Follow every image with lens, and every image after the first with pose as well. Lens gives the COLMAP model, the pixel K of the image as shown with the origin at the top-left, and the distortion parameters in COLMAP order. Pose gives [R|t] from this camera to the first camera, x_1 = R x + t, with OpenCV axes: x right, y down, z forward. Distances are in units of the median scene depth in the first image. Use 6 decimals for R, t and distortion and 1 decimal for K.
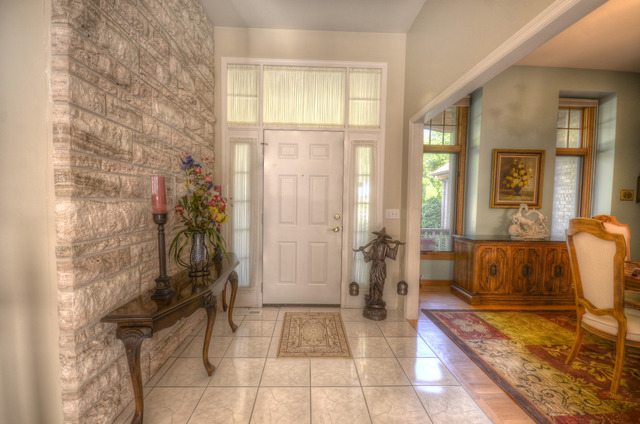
lens RADIAL K [[280.7, 0, 315.8], [0, 280.7, 215.4], [0, 0, 1]] dist [0.025278, -0.019078]
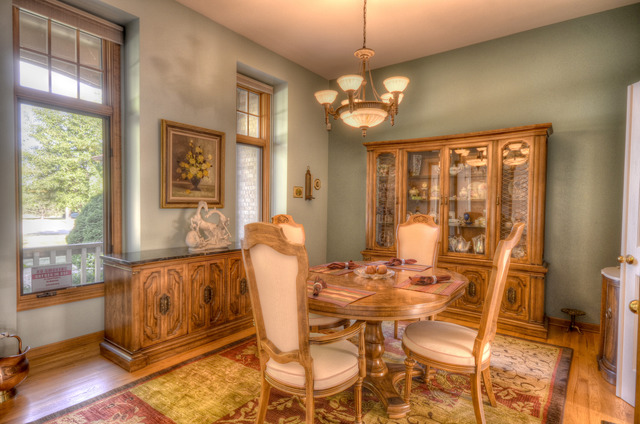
lens RADIAL K [[349.2, 0, 320.0], [0, 349.2, 212.0], [0, 0, 1]] dist [-0.000837, -0.000140]
pose [[0.615618, -0.027157, 0.787577, 0.212450], [0.038454, 0.999251, 0.004398, -0.006748], [-0.787106, 0.027578, 0.616201, 0.211197]]
